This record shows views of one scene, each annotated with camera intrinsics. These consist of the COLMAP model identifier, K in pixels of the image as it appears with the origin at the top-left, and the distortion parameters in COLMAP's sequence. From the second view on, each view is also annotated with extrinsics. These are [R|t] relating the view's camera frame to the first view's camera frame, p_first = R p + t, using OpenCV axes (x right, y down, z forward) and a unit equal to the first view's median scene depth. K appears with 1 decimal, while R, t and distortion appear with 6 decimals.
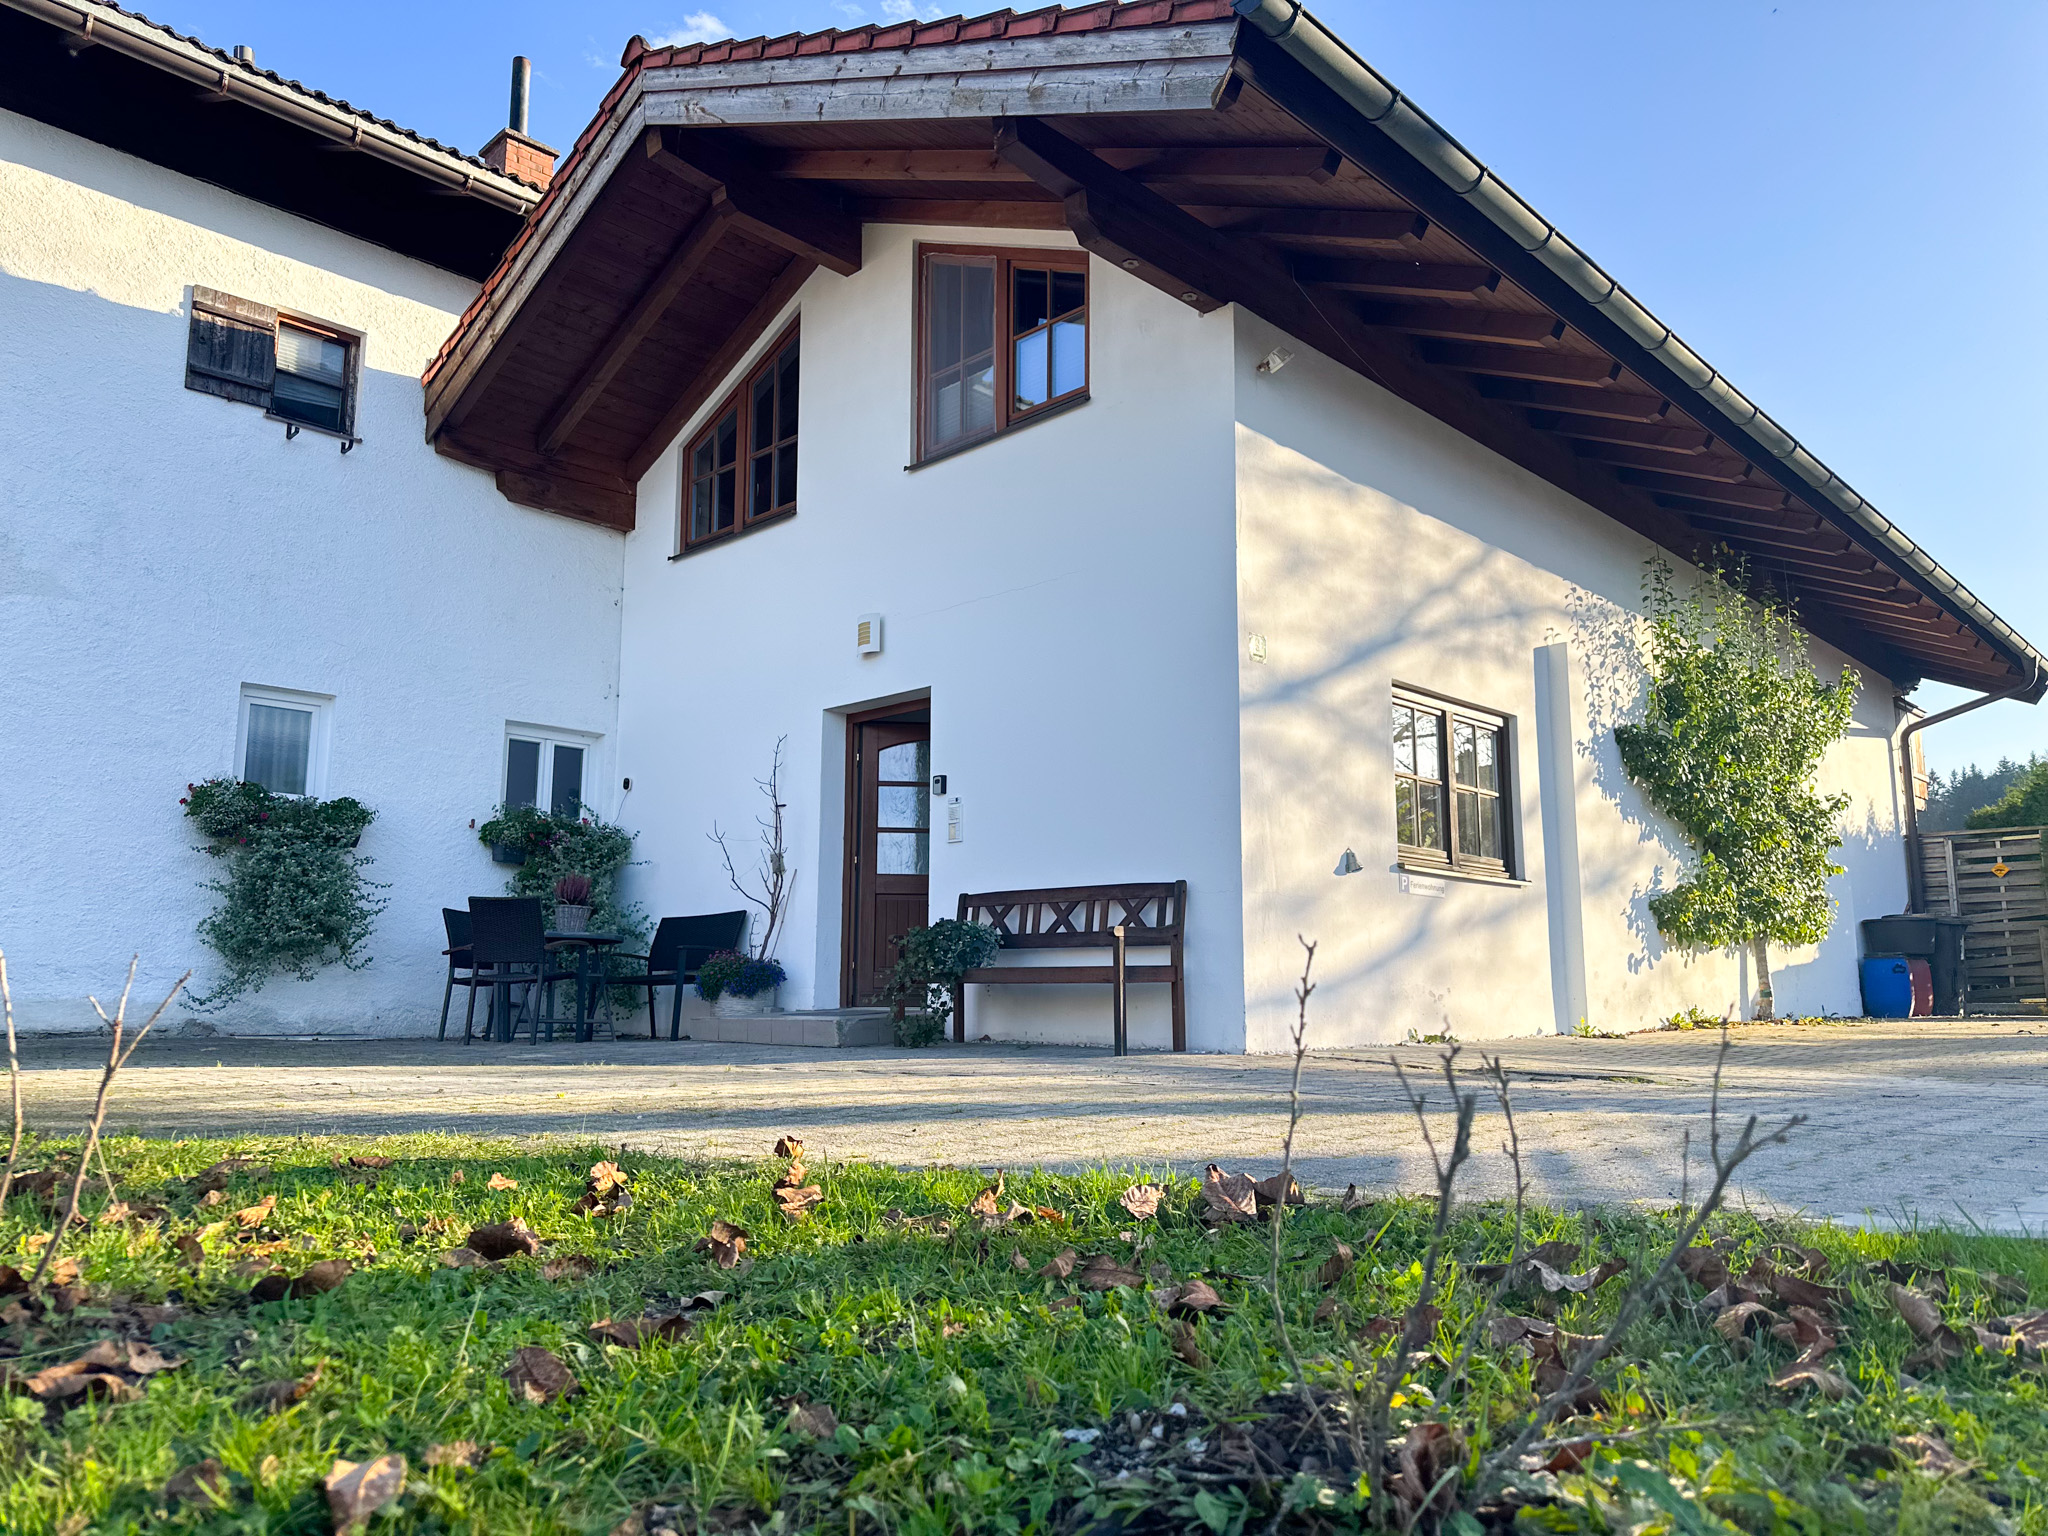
lens RADIAL K [[1486.7, 0, 977.8], [0, 1486.7, 775.7], [0, 0, 1]] dist [0.047348, -0.052635]
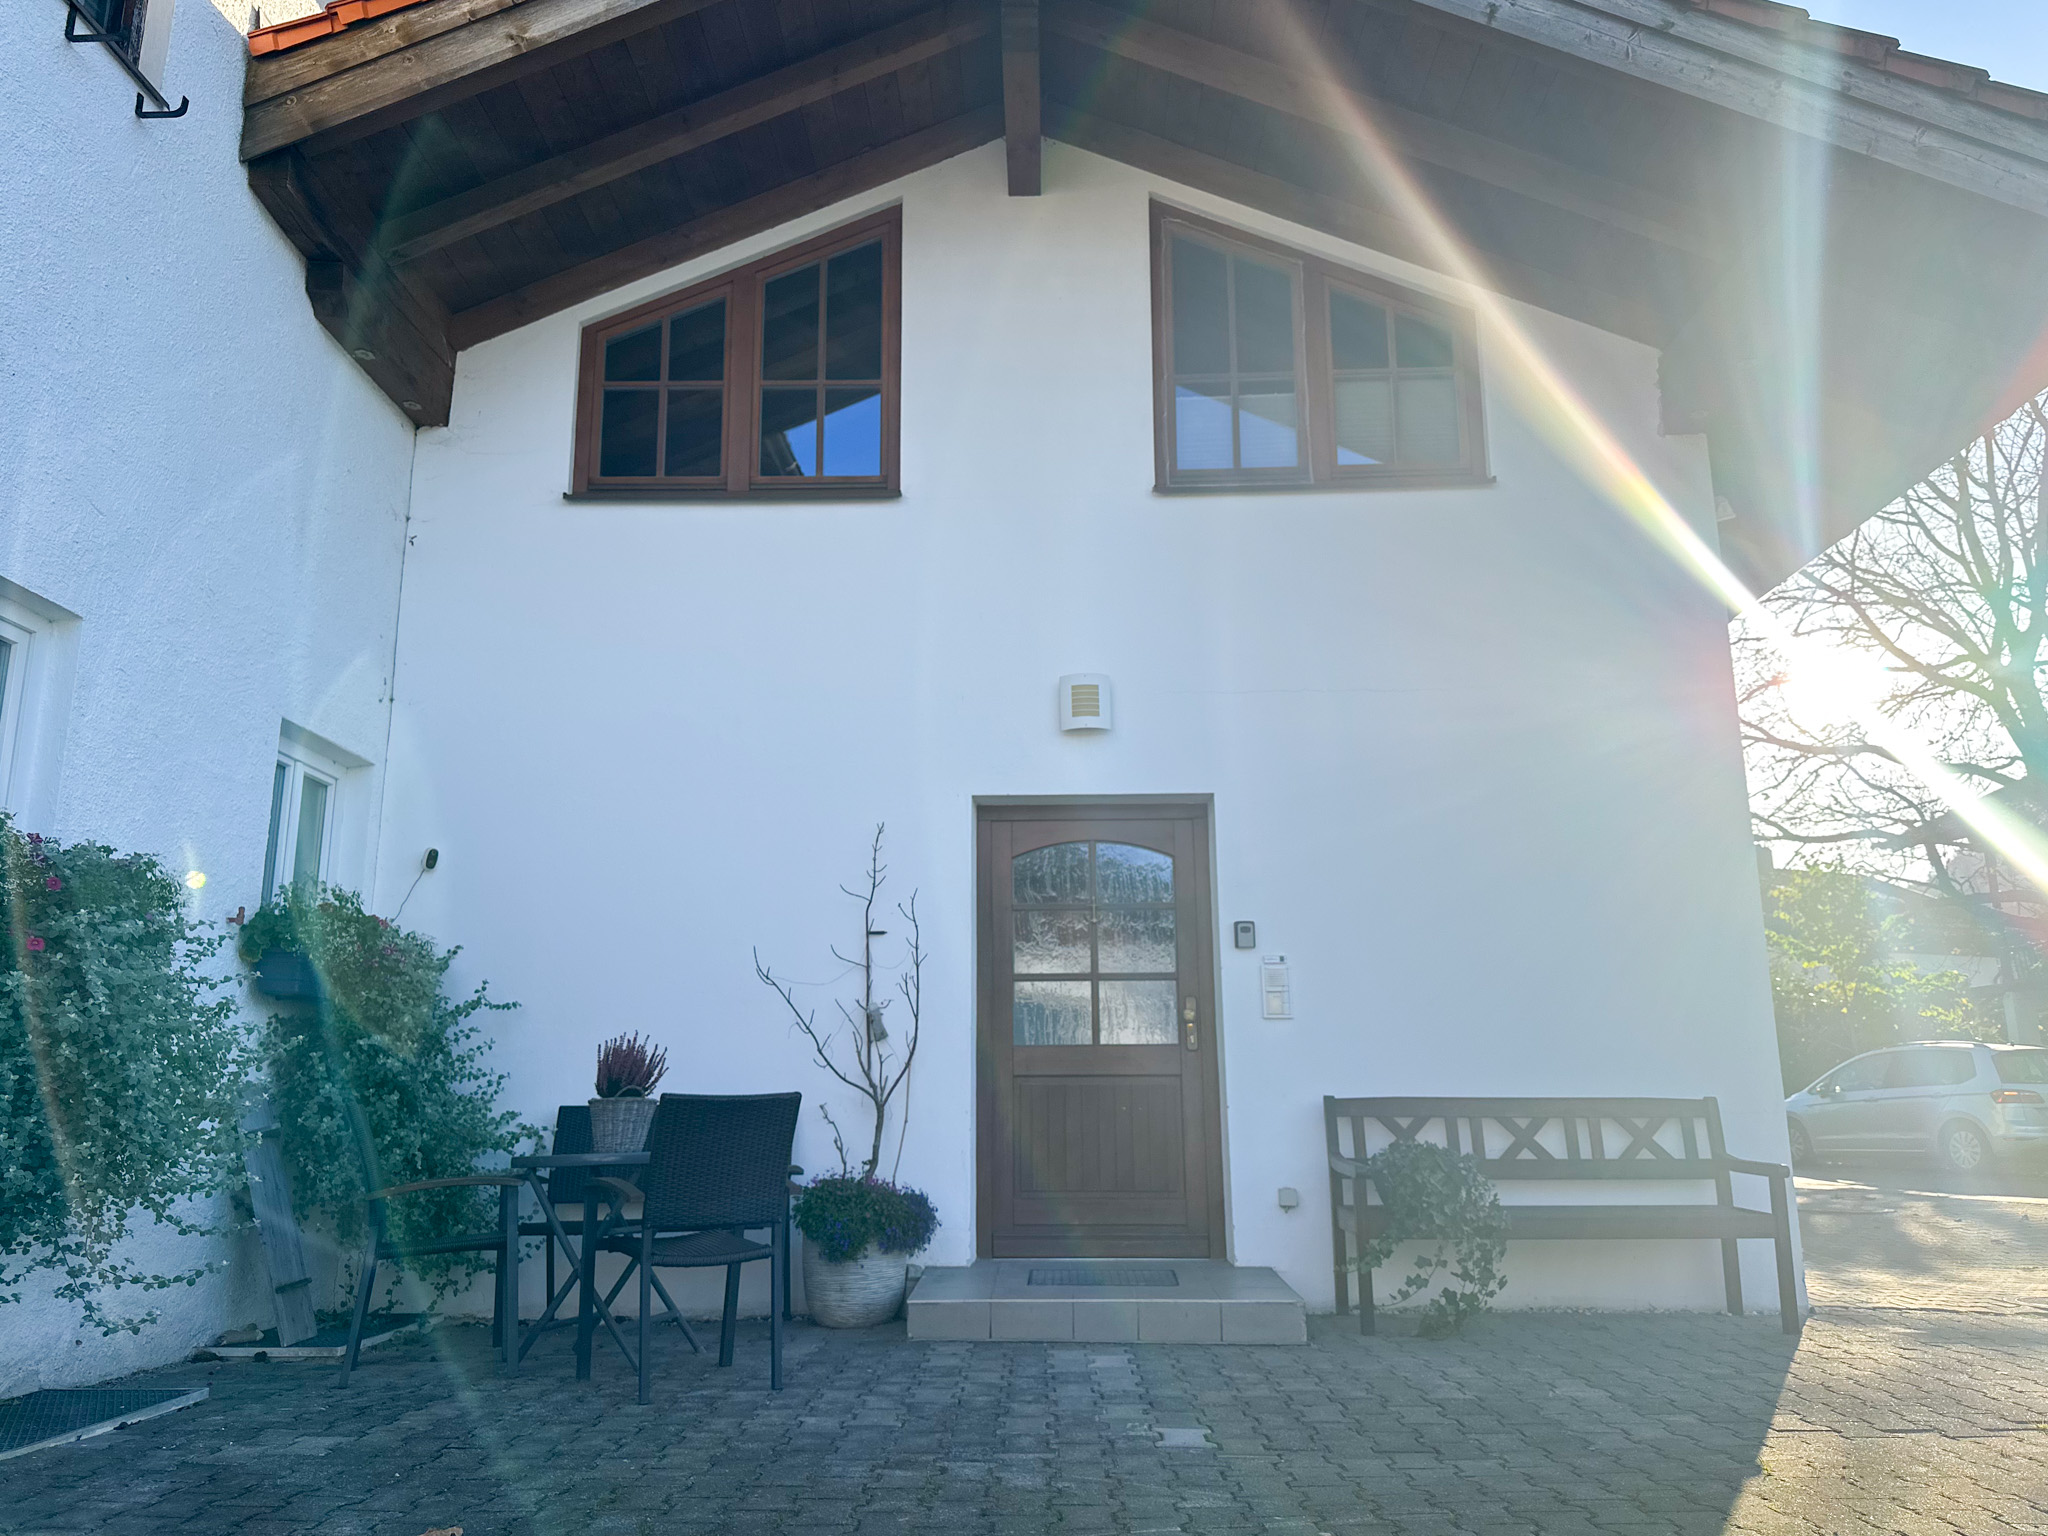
lens RADIAL K [[1651.2, 0, 1024.0], [0, 1651.2, 768.0], [0, 0, 1]] dist [0.093728, -0.152557]
pose [[0.721230, 0.156268, 0.674839, -0.580648], [-0.098852, 0.987469, -0.123014, 0.030885], [-0.685606, 0.022012, 0.727640, 0.440420]]
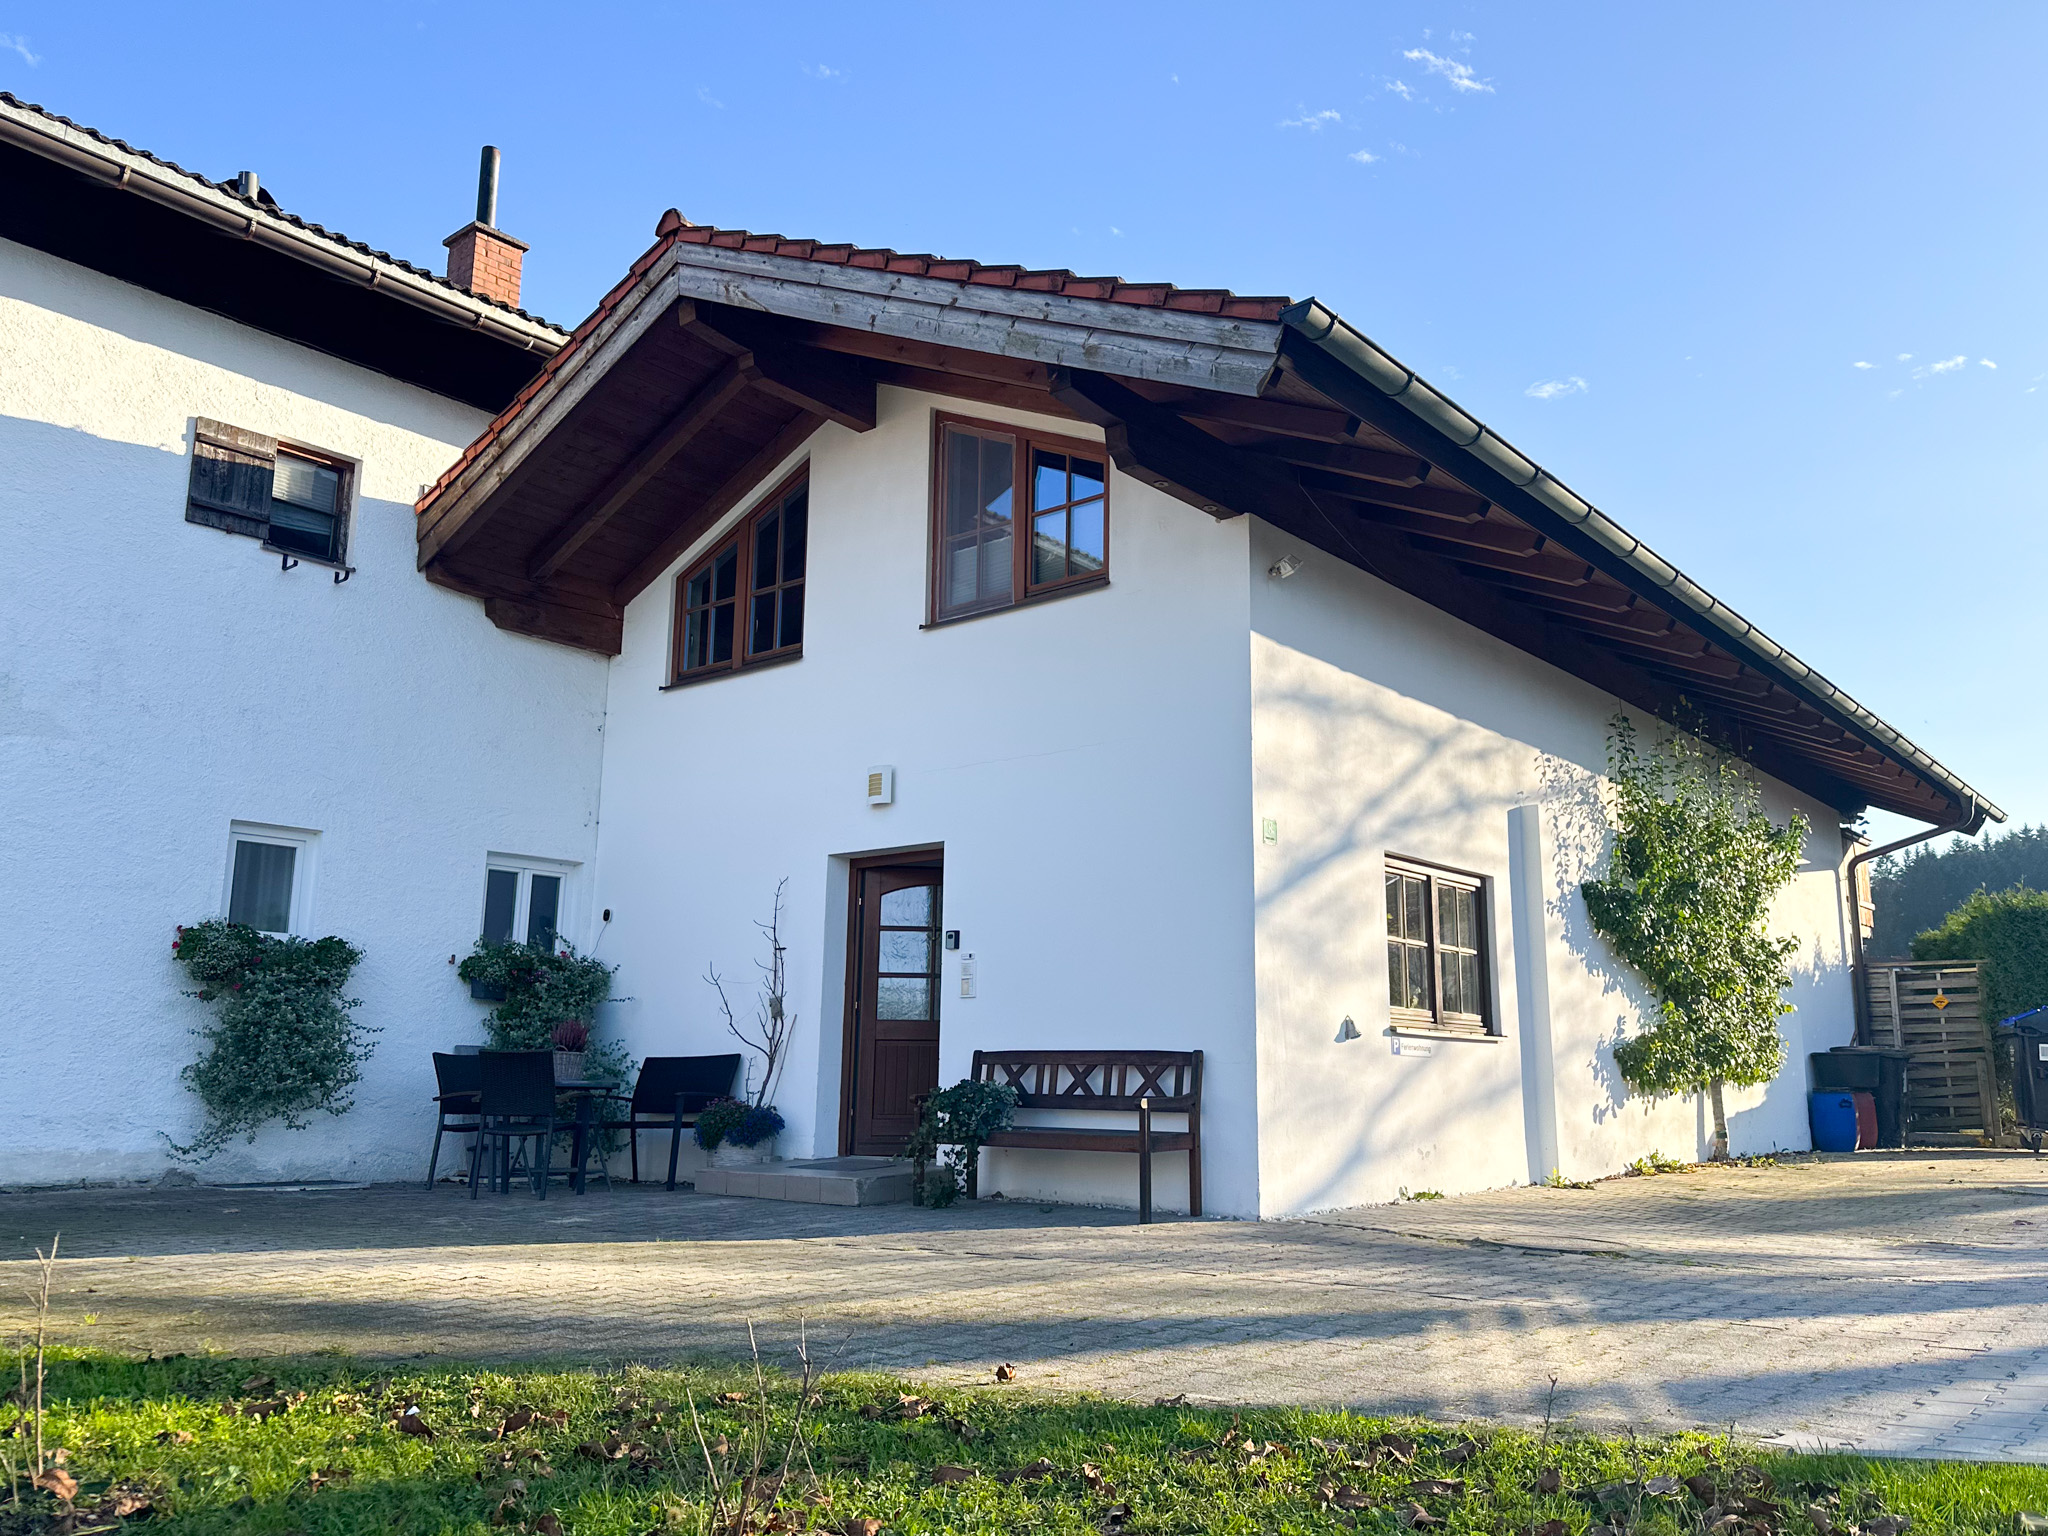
lens RADIAL K [[1651.2, 0, 1024.0], [0, 1651.2, 768.0], [0, 0, 1]] dist [0.093728, -0.152557]
pose [[0.995769, 0.022349, 0.089135, -0.072891], [-0.018783, 0.998997, -0.040643, -0.060792], [-0.089954, 0.038797, 0.995190, -0.134391]]
